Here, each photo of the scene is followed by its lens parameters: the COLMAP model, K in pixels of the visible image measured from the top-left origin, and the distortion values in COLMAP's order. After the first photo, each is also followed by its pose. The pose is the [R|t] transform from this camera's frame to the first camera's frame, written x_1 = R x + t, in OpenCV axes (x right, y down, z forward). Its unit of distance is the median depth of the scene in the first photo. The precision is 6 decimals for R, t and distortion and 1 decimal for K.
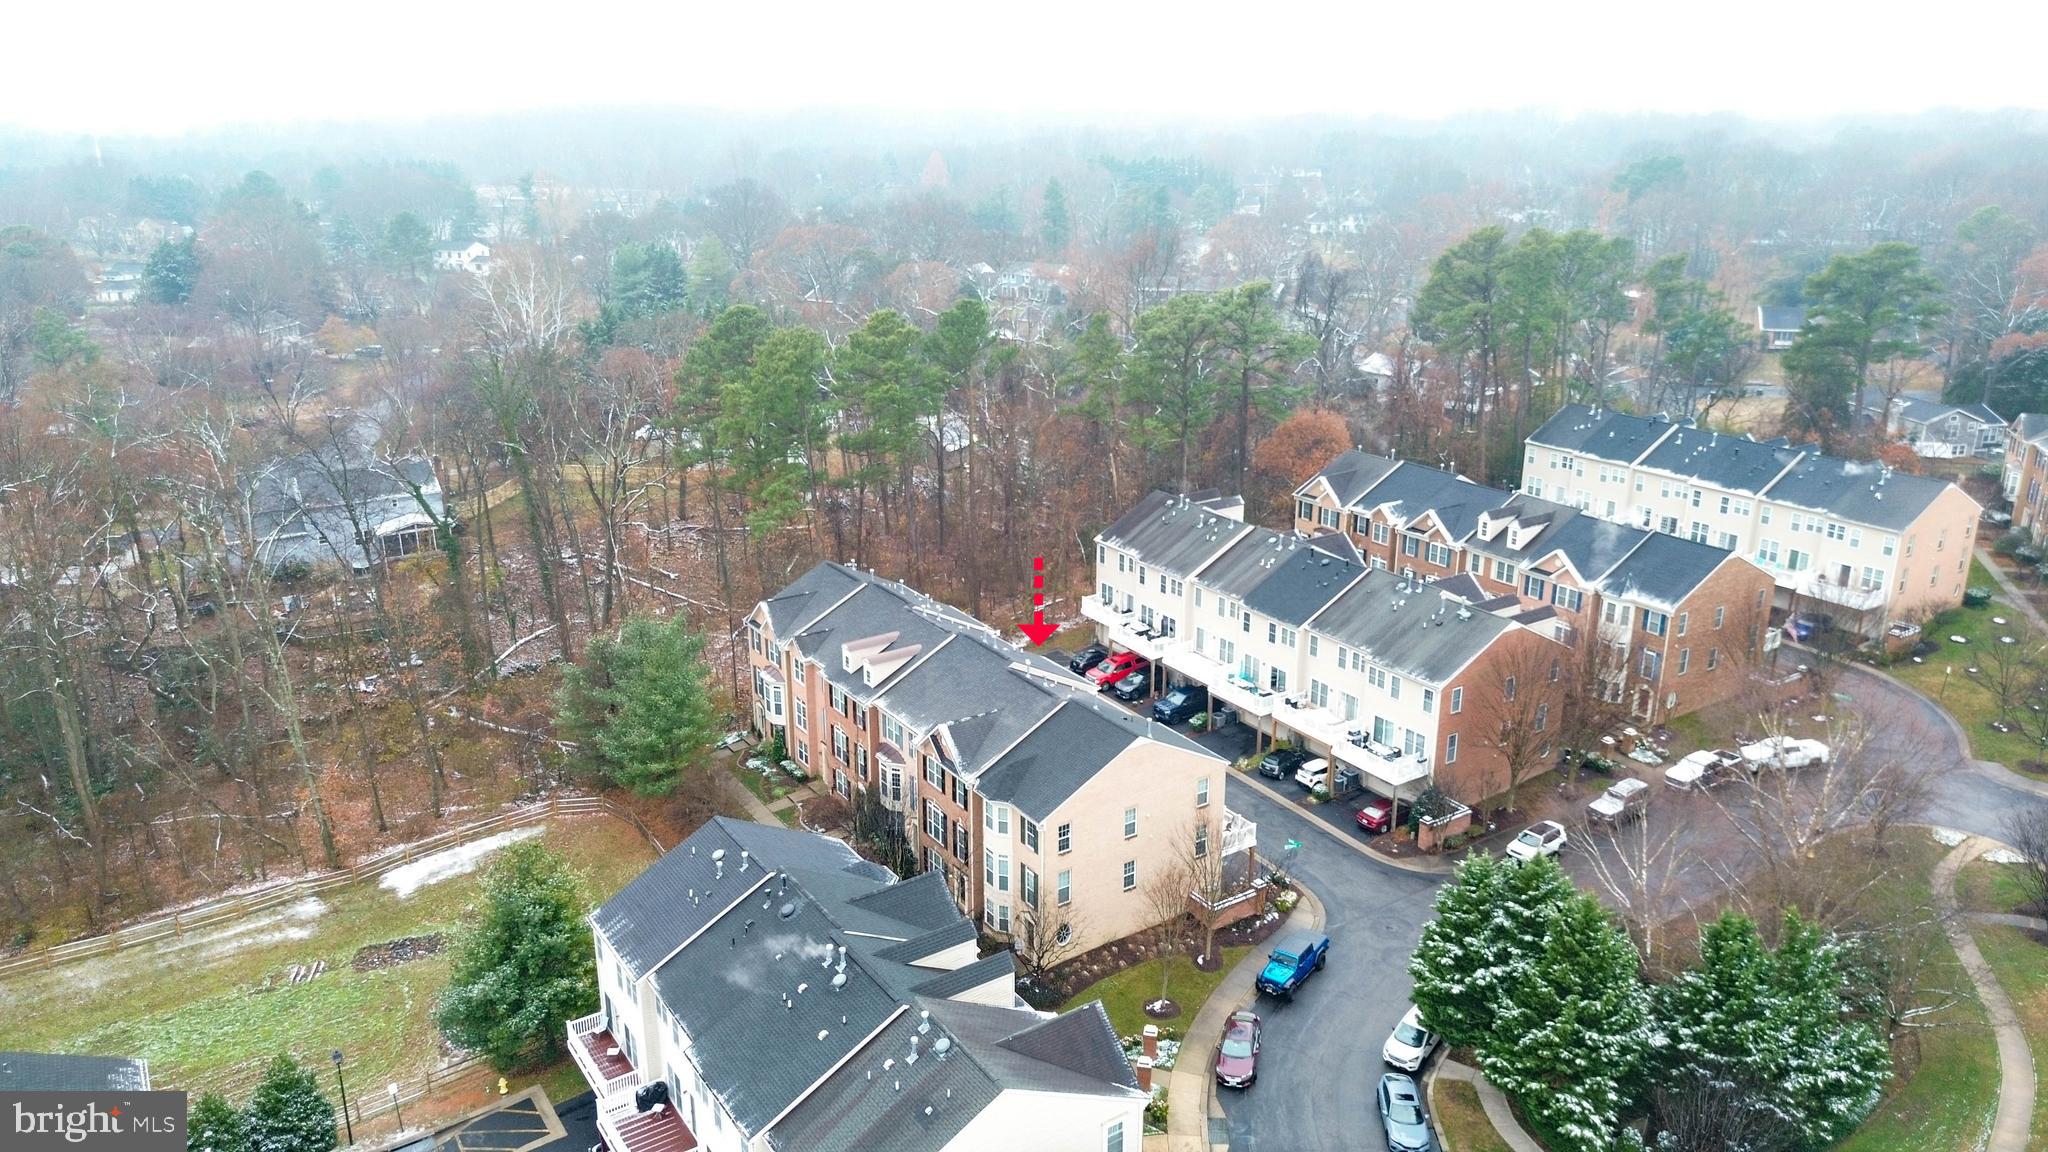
lens RADIAL K [[1454.9, 0, 1016.9], [0, 1454.9, 565.2], [0, 0, 1]] dist [0.105003, -0.103160]
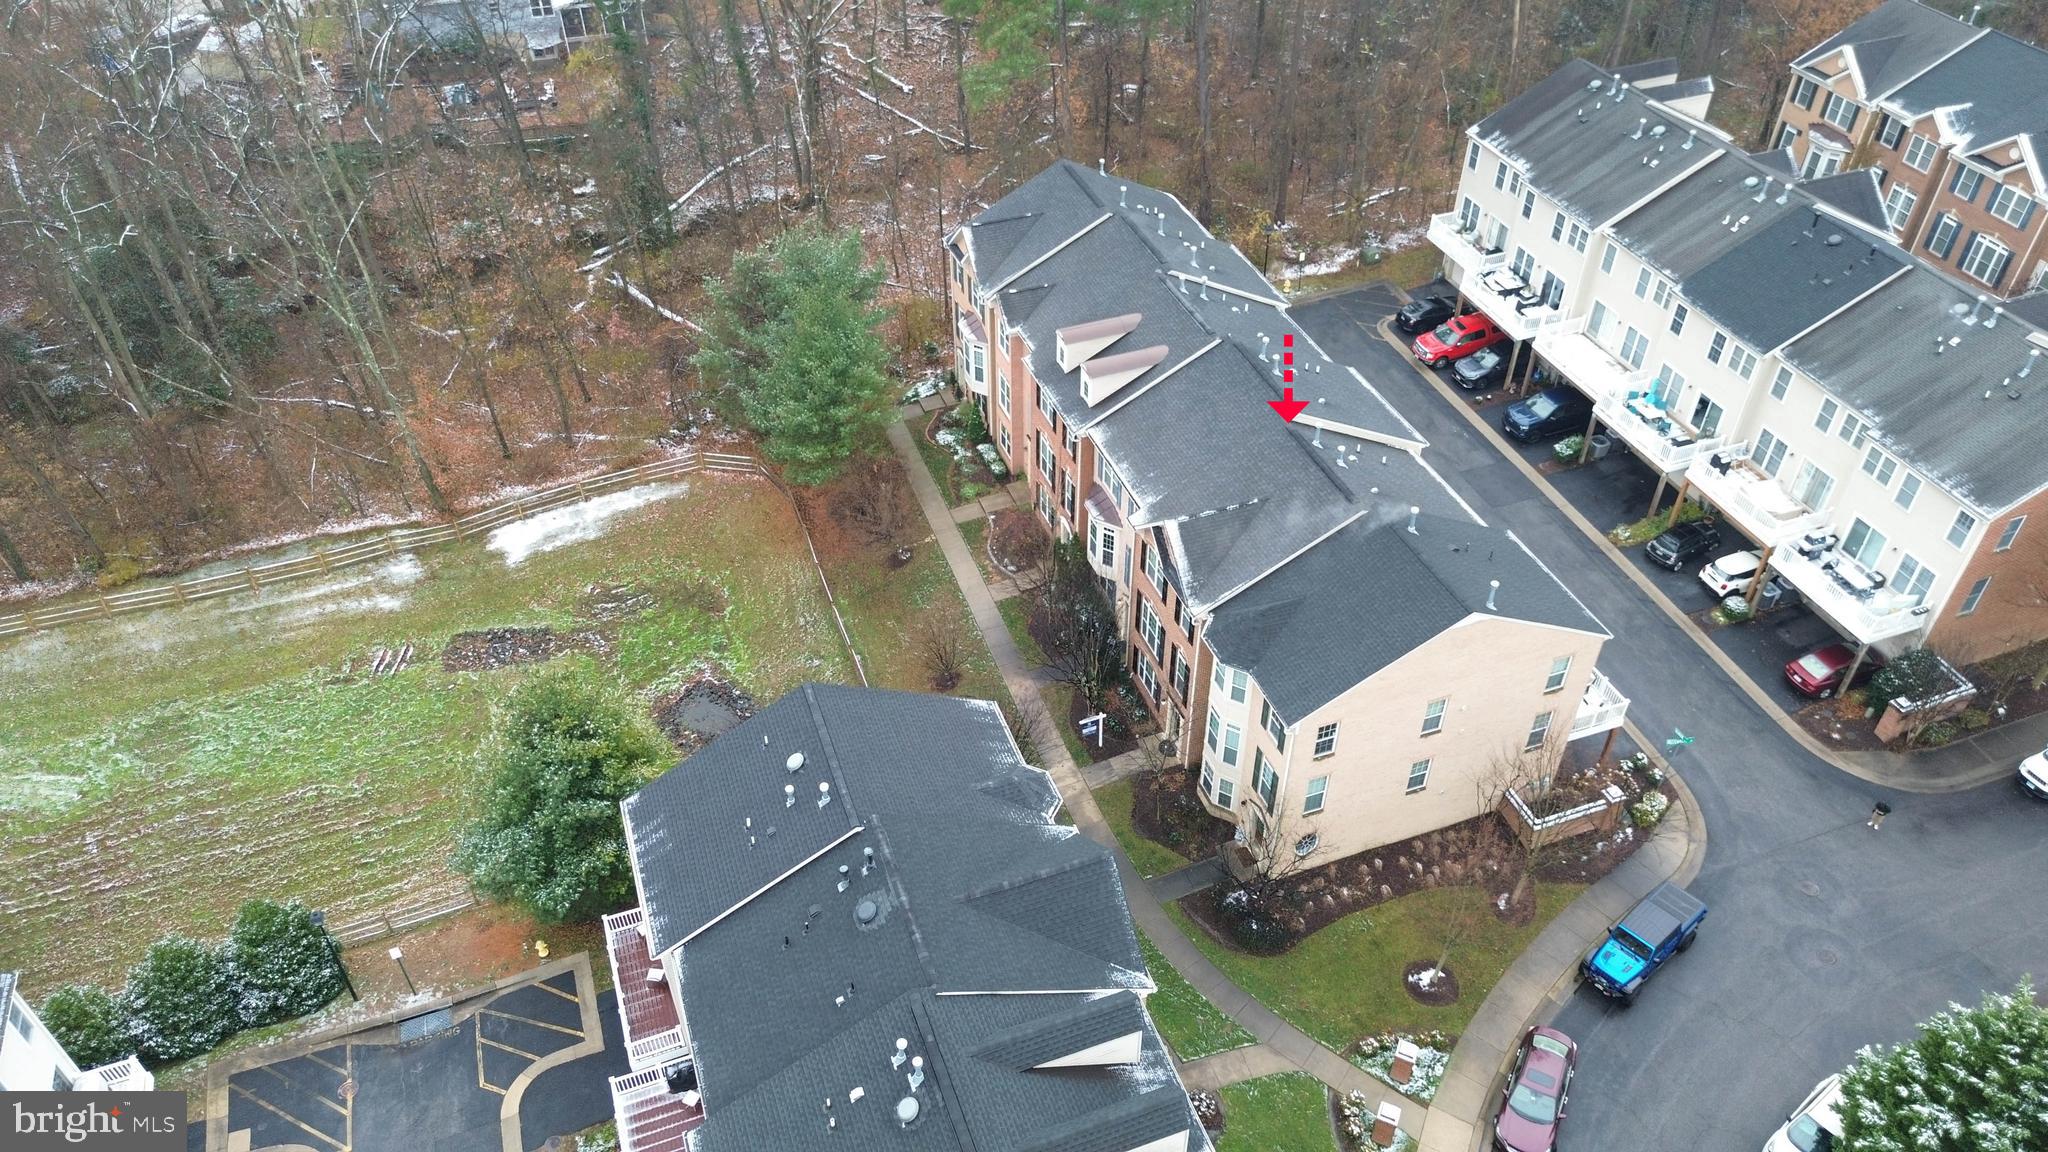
lens RADIAL K [[1448.1, 0, 1024.0], [0, 1448.1, 576.0], [0, 0, 1]] dist [0.084771, -0.087324]
pose [[0.973520, 0.149081, -0.173301, 0.001813], [-0.068931, 0.914246, 0.399252, -0.109153], [0.217961, -0.376734, 0.900314, 0.320170]]
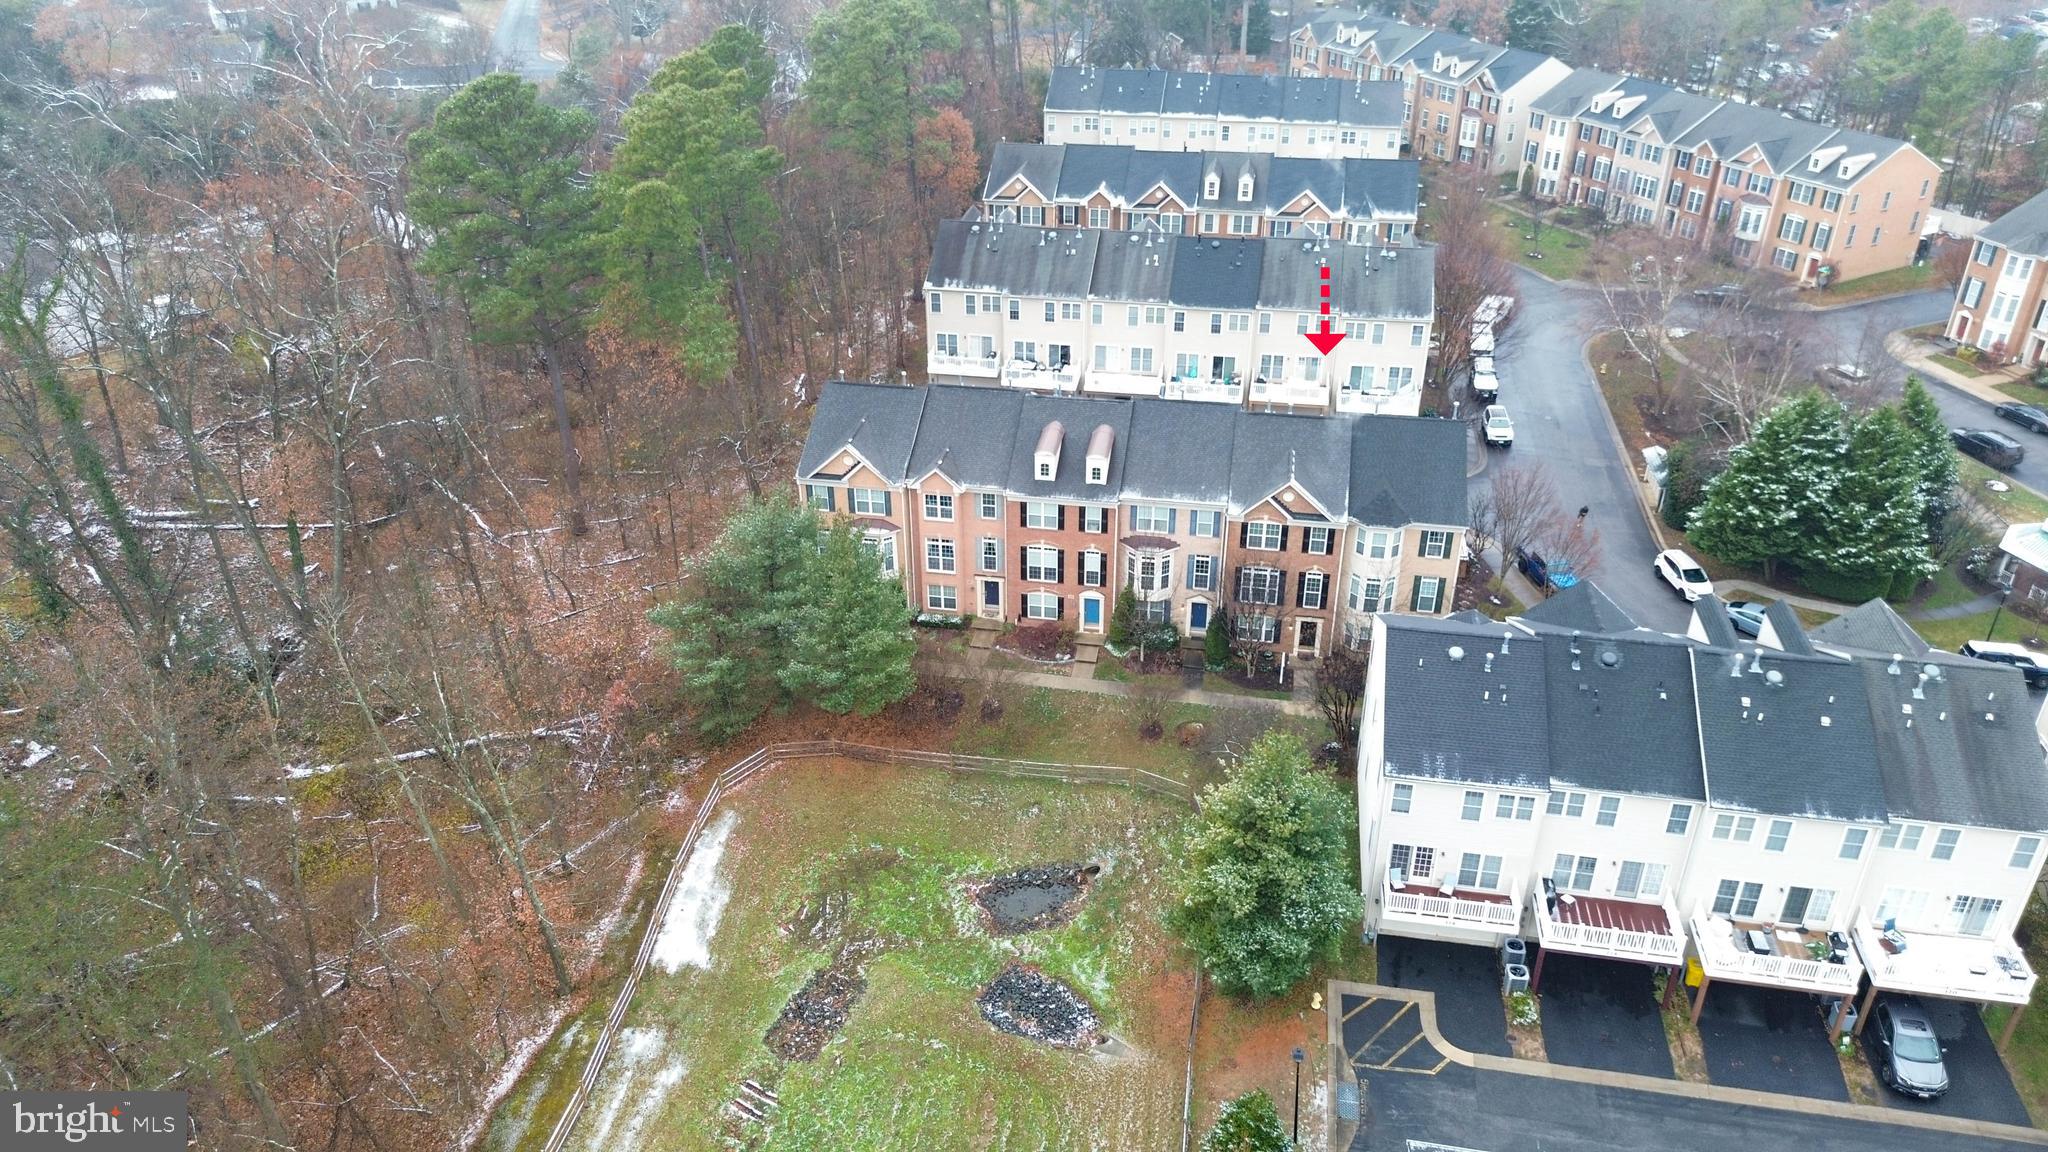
lens RADIAL K [[1454.9, 0, 1016.9], [0, 1454.9, 565.2], [0, 0, 1]] dist [0.105003, -0.103160]
pose [[0.689878, -0.357476, 0.629507, -0.669445], [0.227423, 0.932570, 0.280342, -0.122254], [-0.687275, -0.050238, 0.724658, 0.371091]]
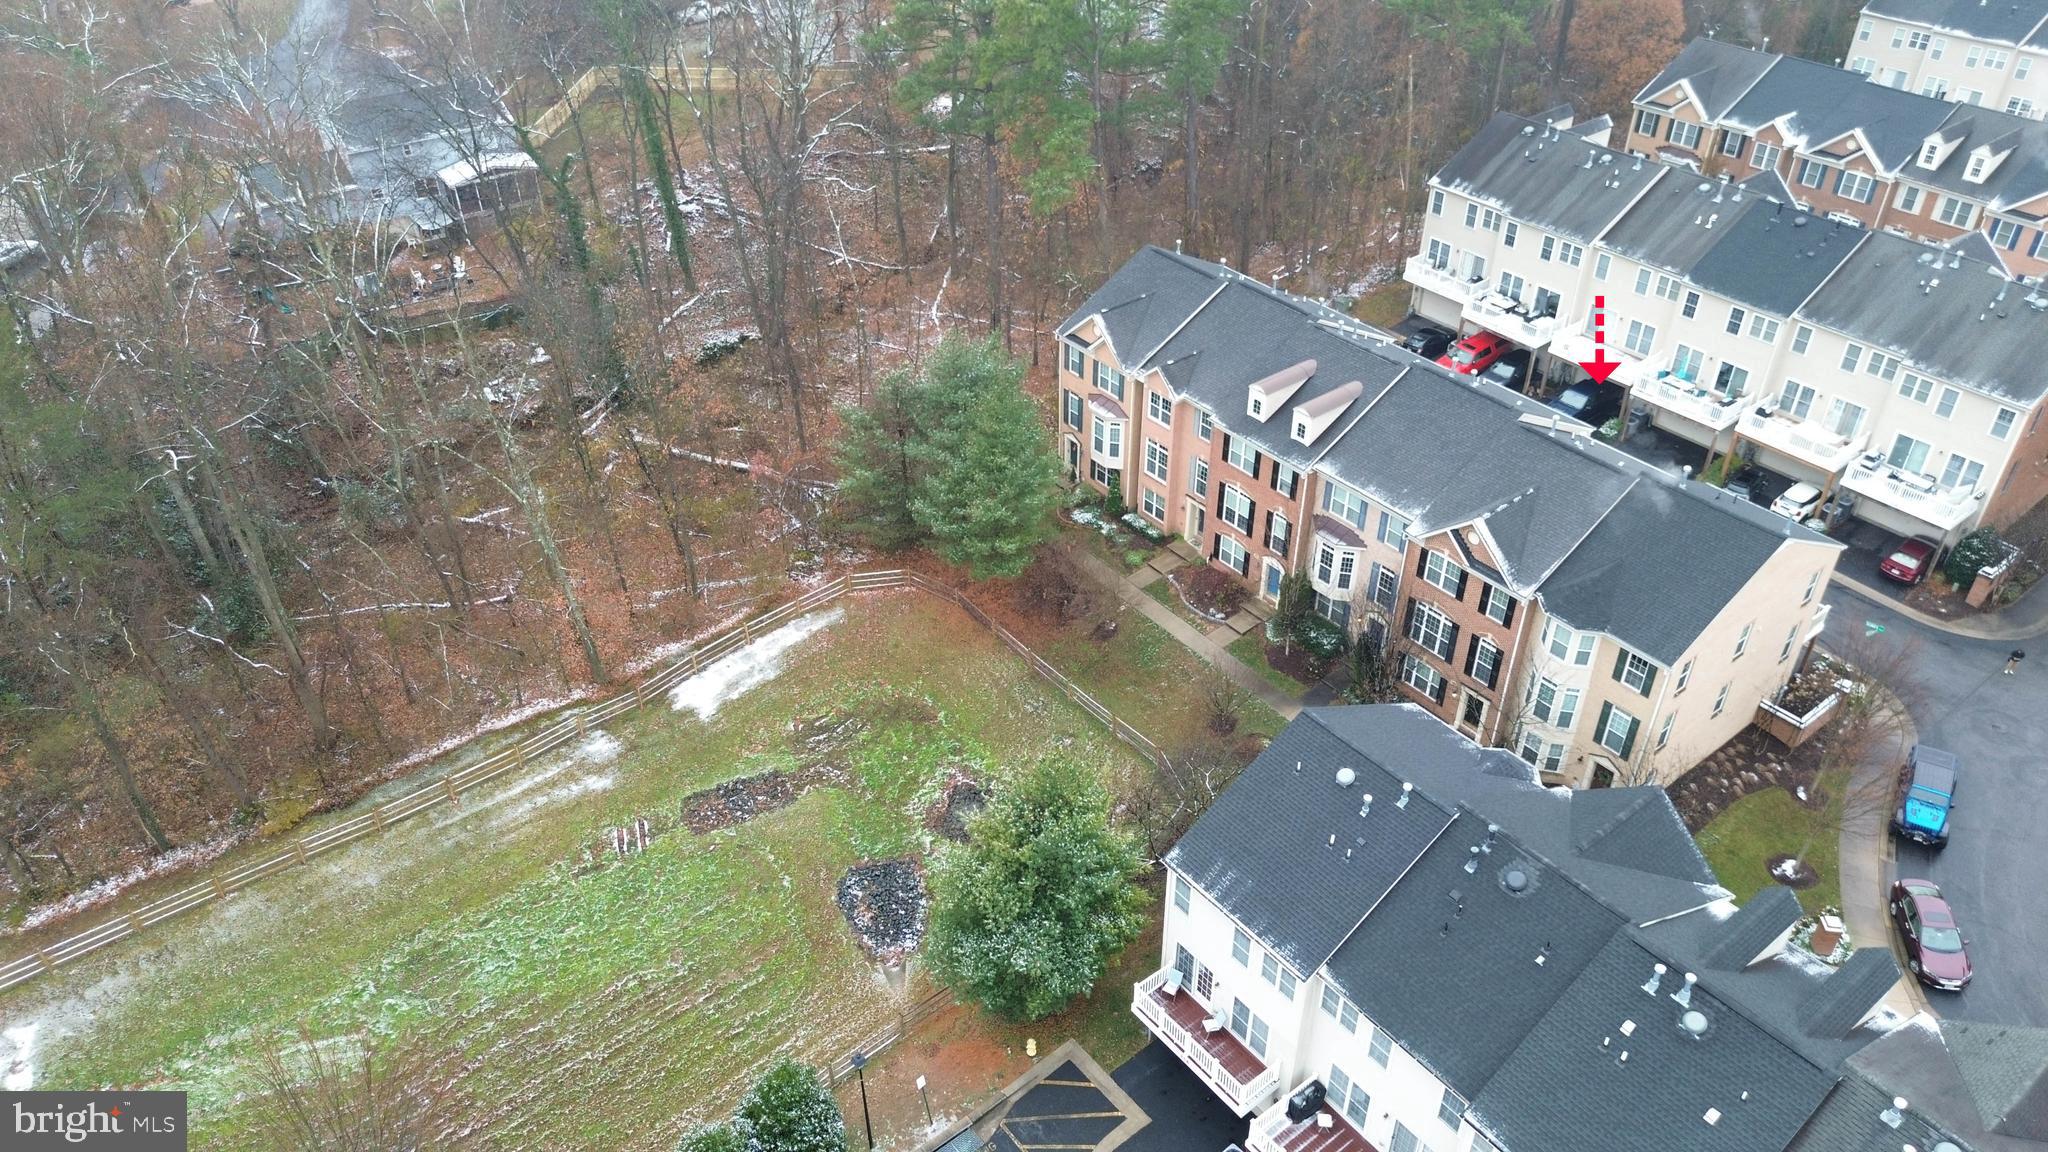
lens RADIAL K [[1448.1, 0, 1024.0], [0, 1448.1, 576.0], [0, 0, 1]] dist [0.084771, -0.087324]
pose [[0.996271, -0.051153, 0.069479, -0.284457], [0.026897, 0.949297, 0.313229, -0.086492], [-0.081979, -0.310192, 0.947133, 0.261006]]
